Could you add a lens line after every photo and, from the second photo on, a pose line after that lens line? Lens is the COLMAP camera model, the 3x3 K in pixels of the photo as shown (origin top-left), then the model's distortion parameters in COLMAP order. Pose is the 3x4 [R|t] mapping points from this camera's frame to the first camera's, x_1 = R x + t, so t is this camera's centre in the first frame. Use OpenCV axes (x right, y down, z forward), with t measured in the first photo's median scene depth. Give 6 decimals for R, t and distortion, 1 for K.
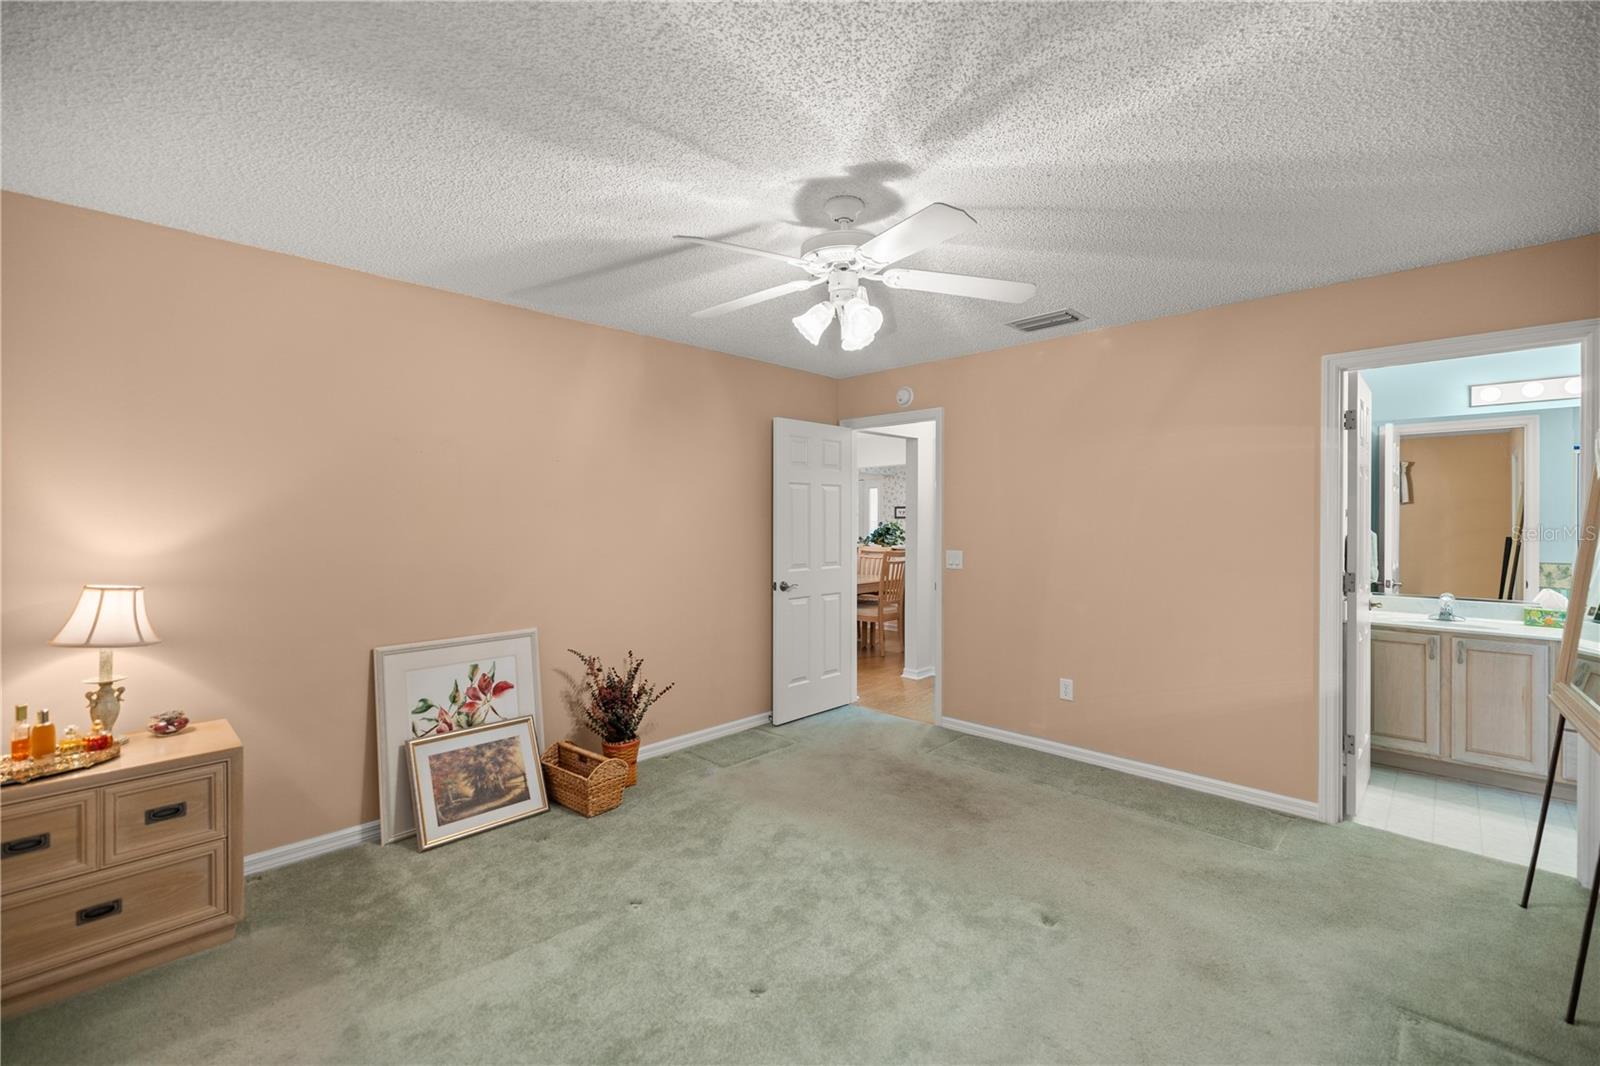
lens RADIAL K [[674.7, 0, 797.8], [0, 674.7, 518.1], [0, 0, 1]] dist [-0.000122, -0.000503]
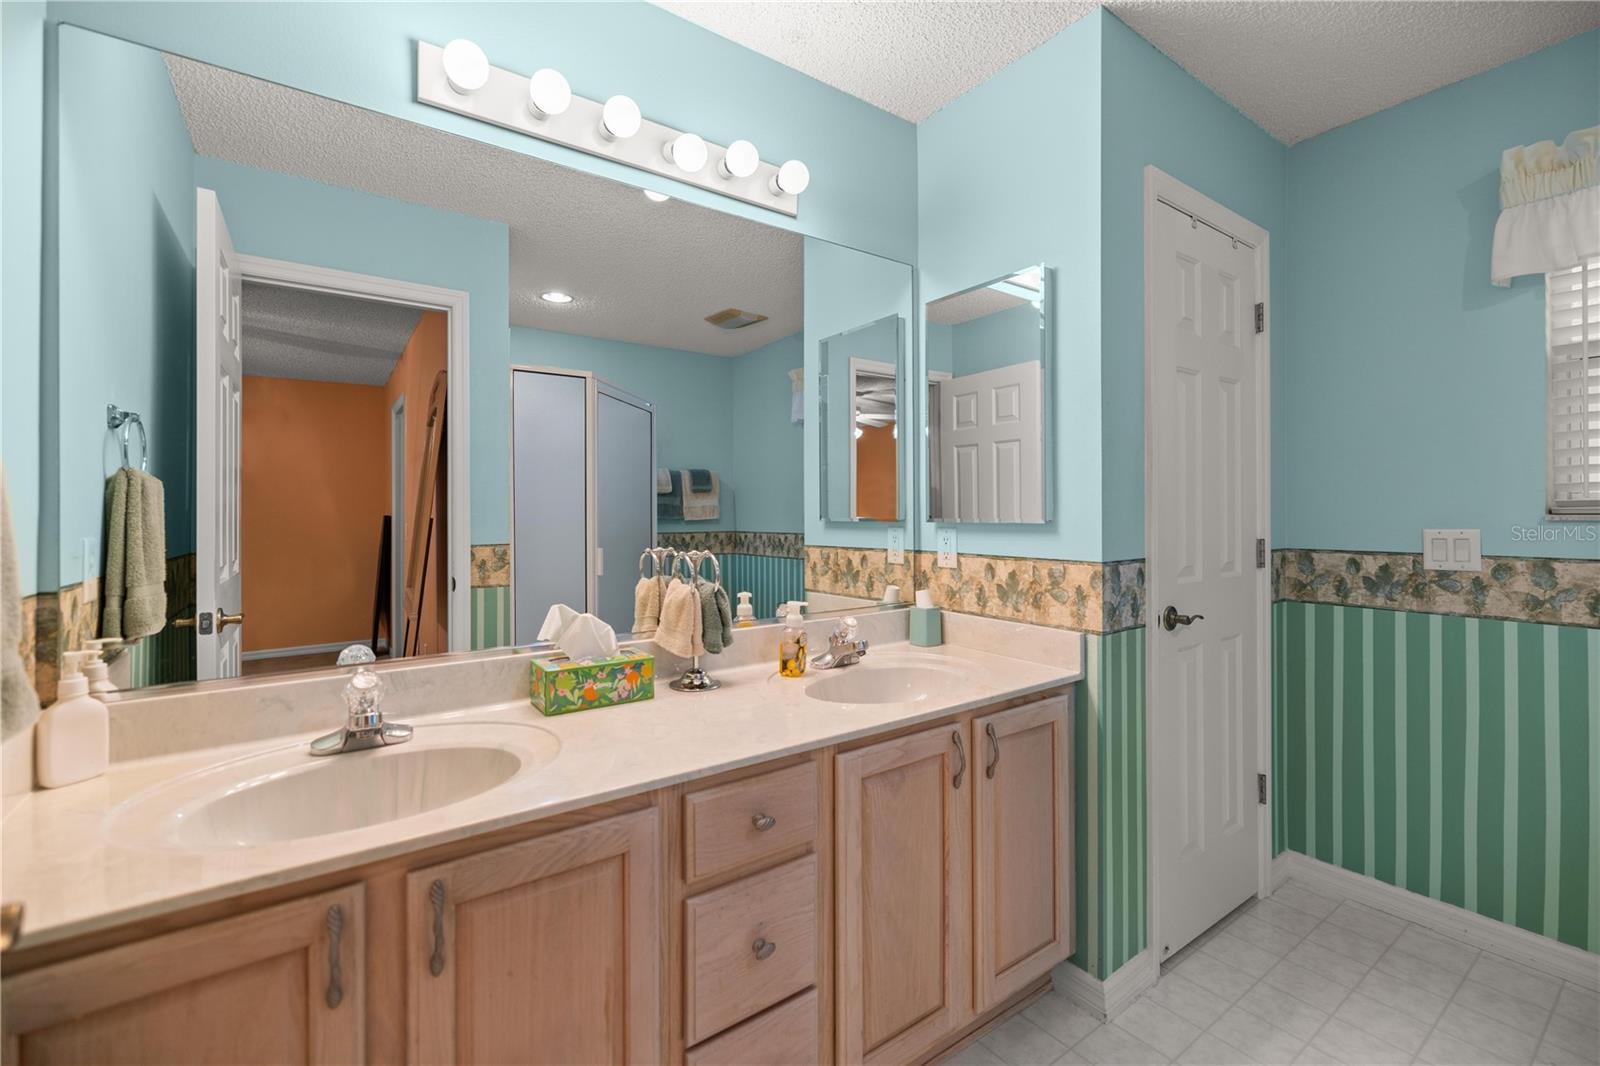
lens RADIAL K [[674.7, 0, 797.8], [0, 674.7, 518.1], [0, 0, 1]] dist [-0.000122, -0.000503]
pose [[0.177553, -0.011548, 0.984044, 0.736273], [-0.000284, 0.999931, 0.011786, 0.045539], [-0.984111, -0.002372, 0.177537, 0.794912]]
